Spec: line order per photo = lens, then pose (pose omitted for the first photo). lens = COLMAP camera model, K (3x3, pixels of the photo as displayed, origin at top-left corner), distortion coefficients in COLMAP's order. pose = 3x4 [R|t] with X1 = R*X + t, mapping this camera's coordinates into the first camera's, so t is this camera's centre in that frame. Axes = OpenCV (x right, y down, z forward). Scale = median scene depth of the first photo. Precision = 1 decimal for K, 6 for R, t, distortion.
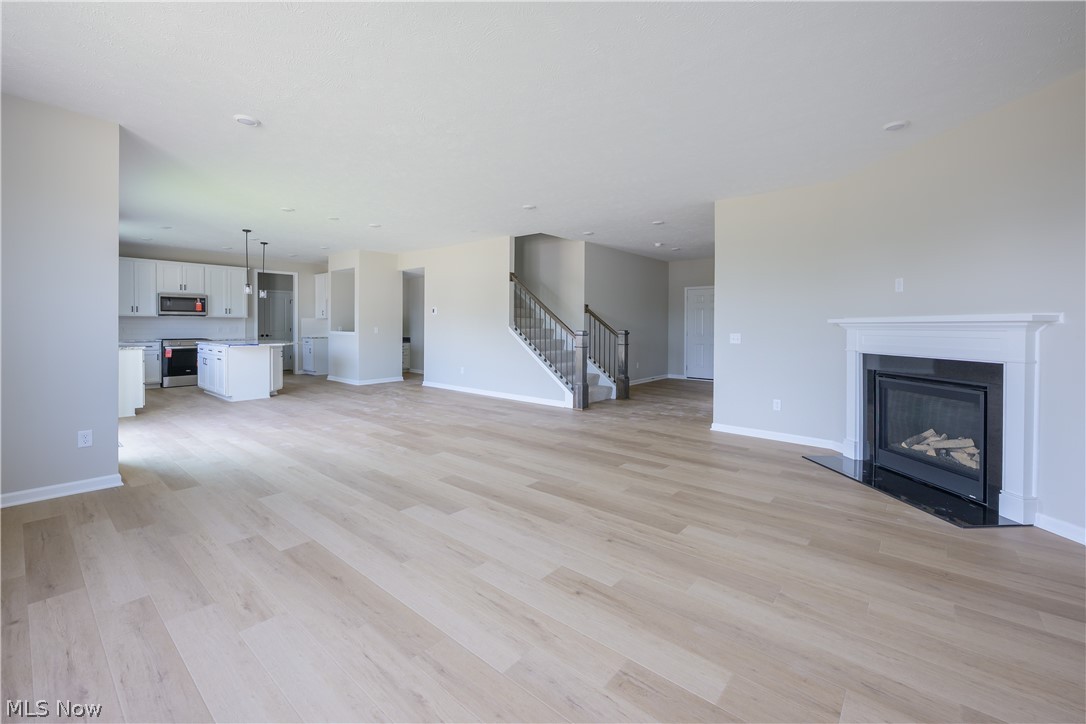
lens RADIAL K [[441.6, 0, 541.1], [0, 441.6, 332.9], [0, 0, 1]] dist [-0.000412, 0.000013]
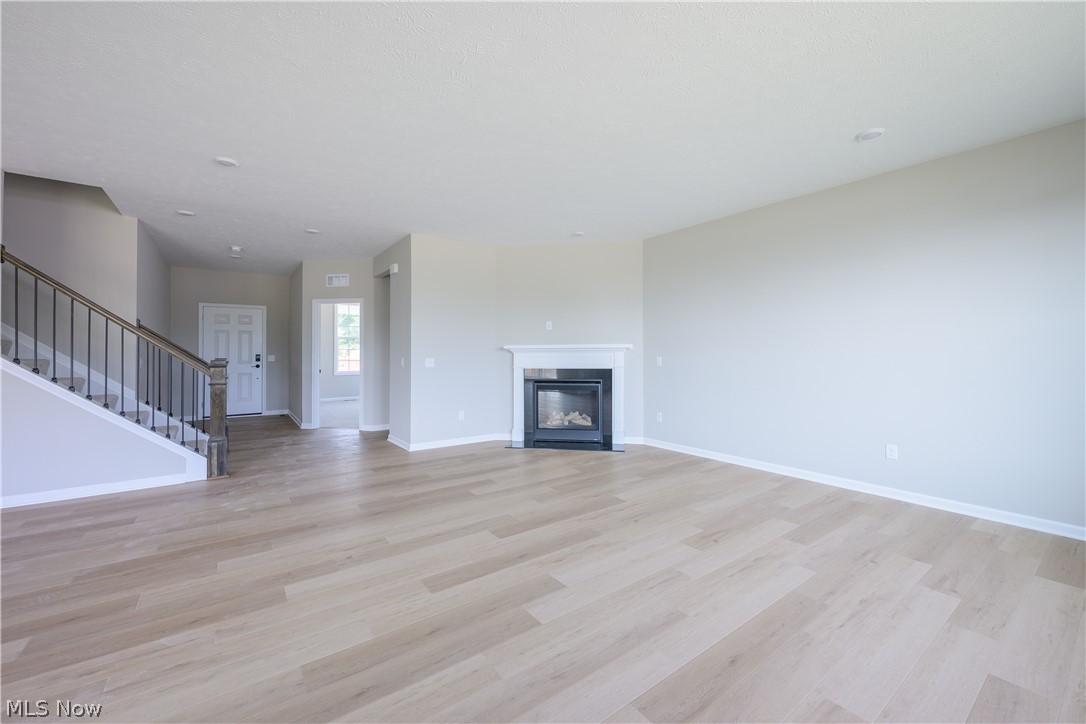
lens RADIAL K [[441.6, 0, 525.5], [0, 441.6, 345.5], [0, 0, 1]] dist [-0.000412, 0.000013]
pose [[0.252204, 0.005837, 0.967656, -0.987346], [0.020790, 0.999718, -0.011449, -0.020881], [-0.967451, 0.023005, 0.252012, 0.837813]]
